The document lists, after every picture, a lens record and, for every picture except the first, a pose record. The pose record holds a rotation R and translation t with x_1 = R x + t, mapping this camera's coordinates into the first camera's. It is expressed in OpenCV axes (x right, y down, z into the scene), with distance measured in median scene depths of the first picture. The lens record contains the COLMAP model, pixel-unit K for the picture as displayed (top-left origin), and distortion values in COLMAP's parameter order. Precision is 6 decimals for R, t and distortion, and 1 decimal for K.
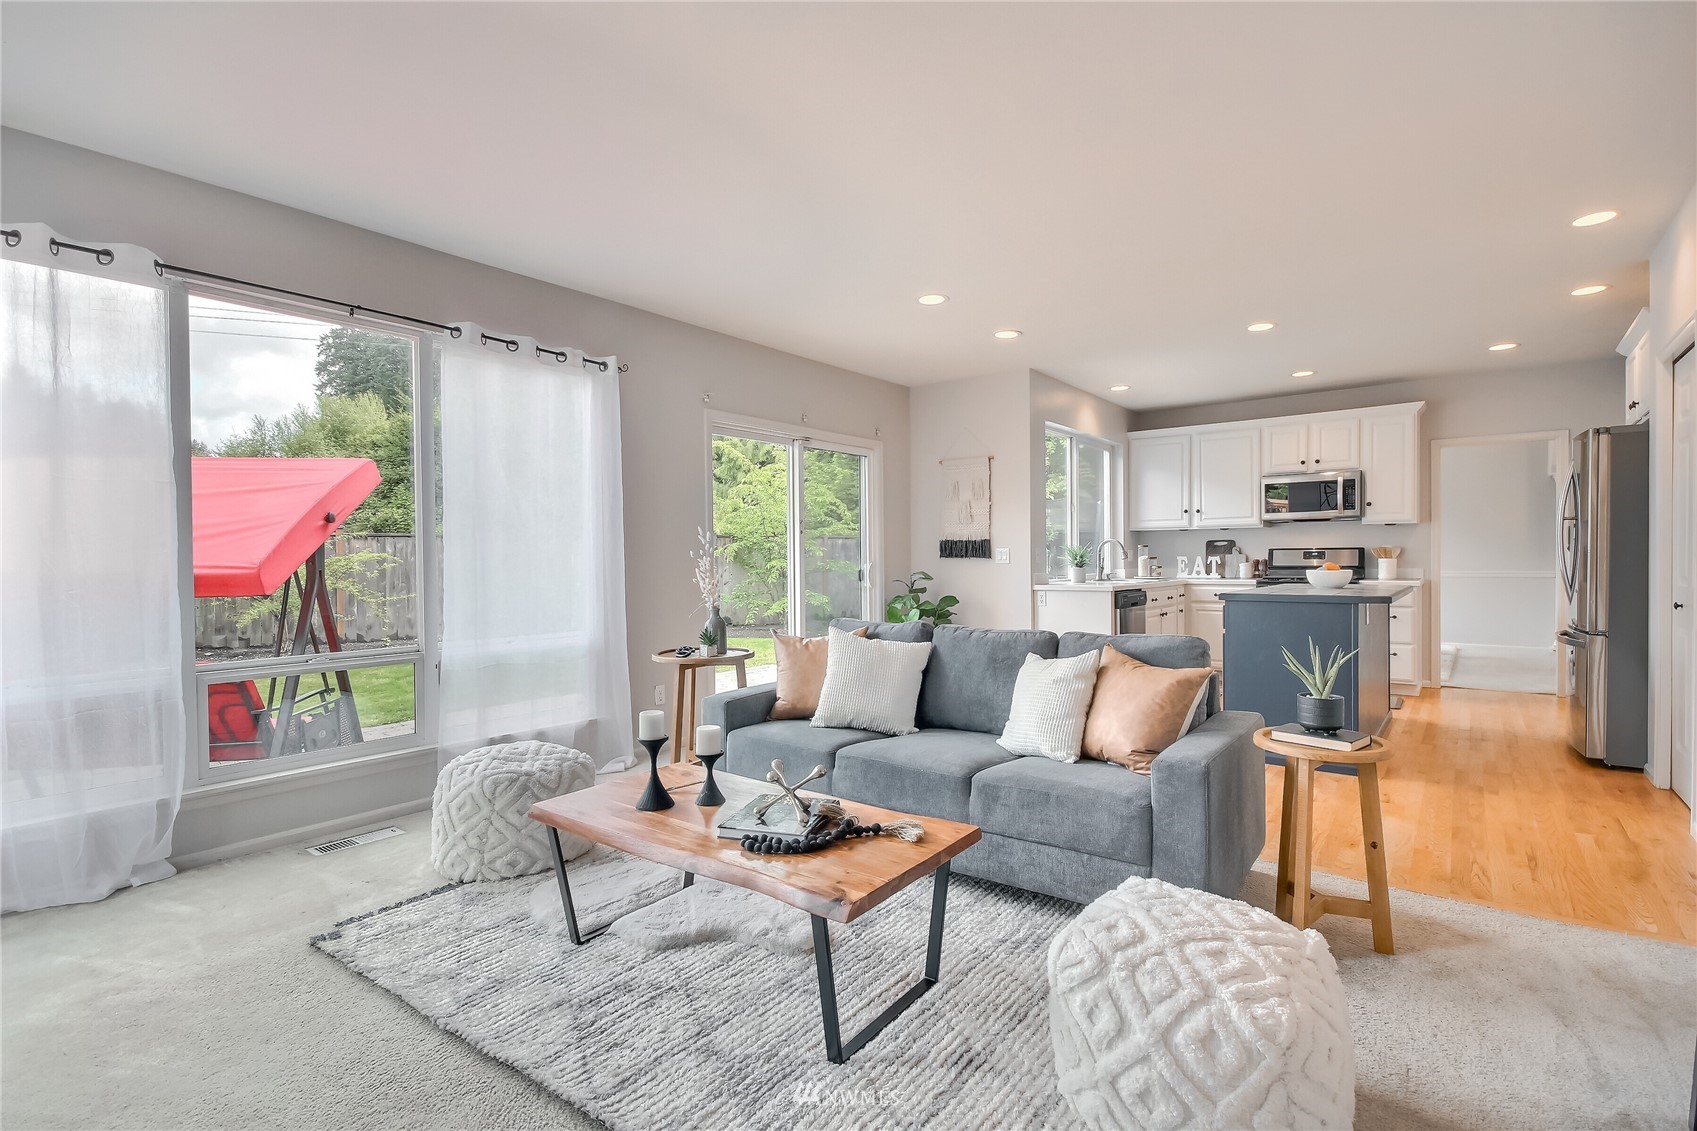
lens RADIAL K [[808.0, 0, 852.5], [0, 808.0, 572.5], [0, 0, 1]] dist [-0.004971, 0.002916]
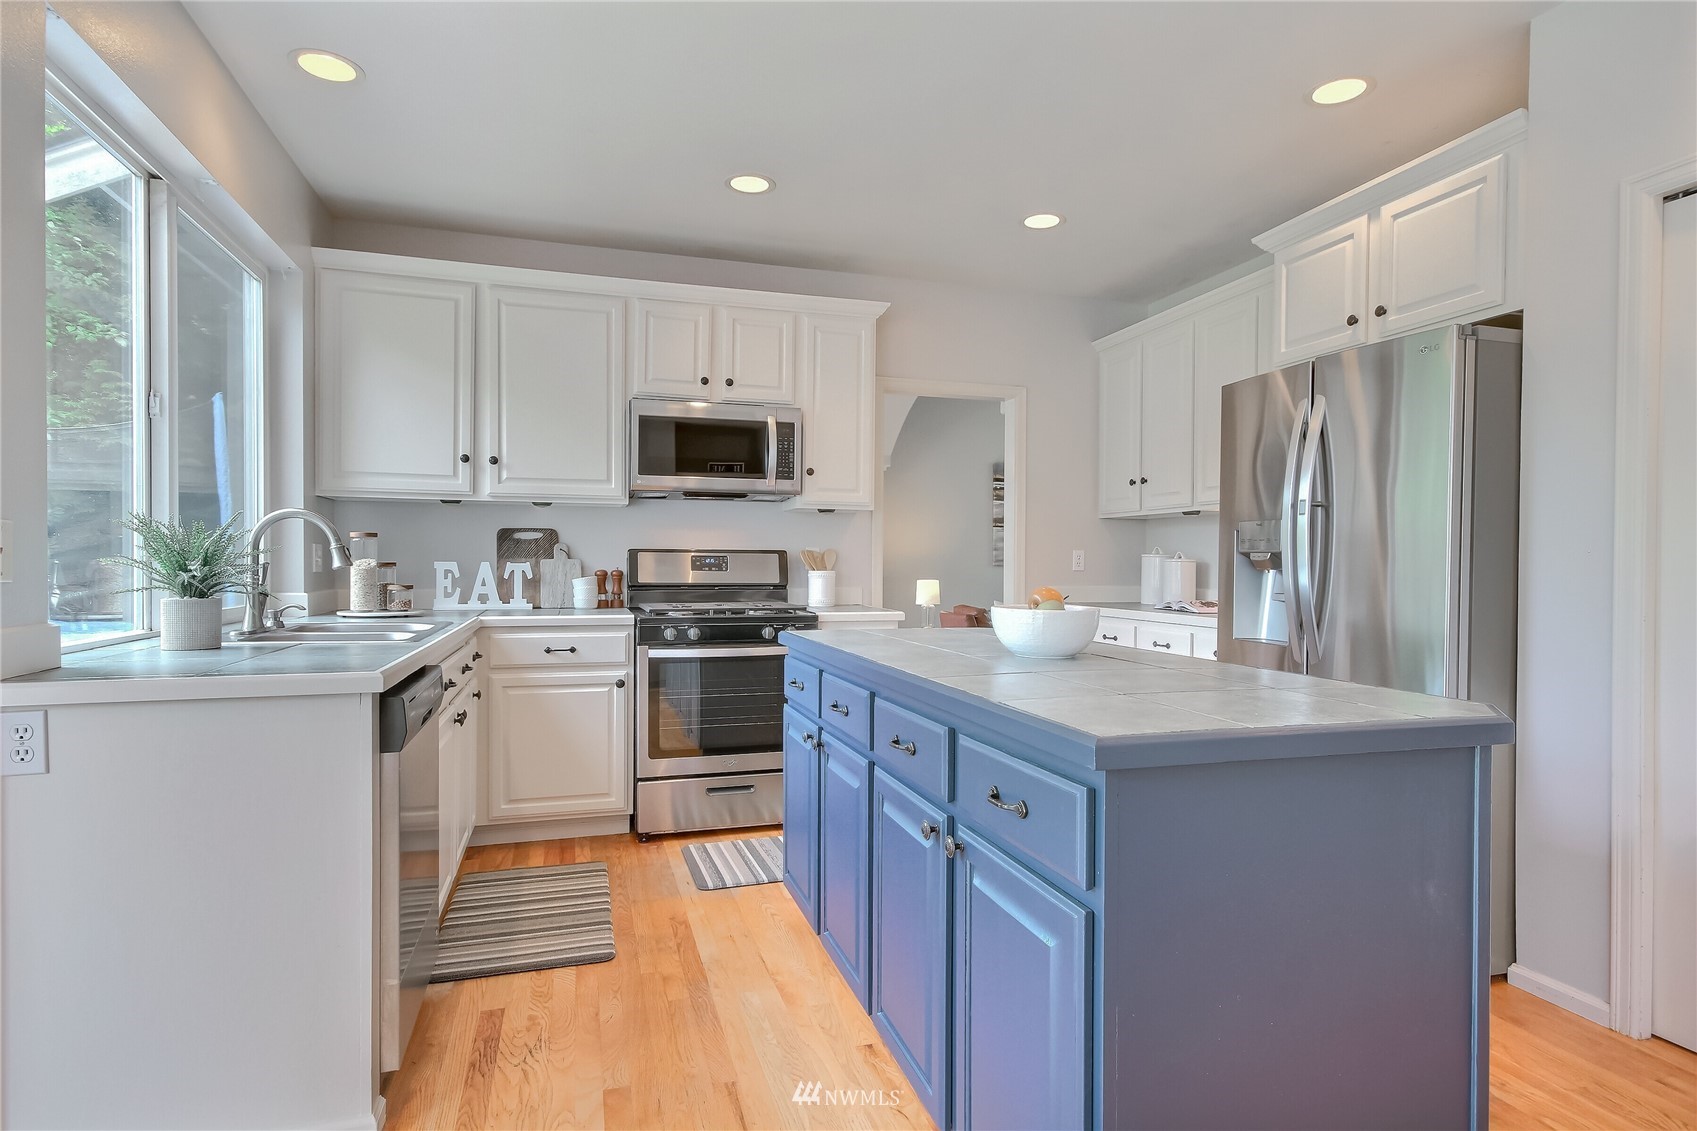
lens RADIAL K [[919.9, 0, 860.4], [0, 919.9, 574.6], [0, 0, 1]] dist [0.002810, 0.002242]
pose [[0.574963, 0.001132, 0.818178, 0.142417], [0.001242, 0.999997, -0.002256, -0.013013], [-0.818178, 0.002313, 0.574960, 0.591733]]
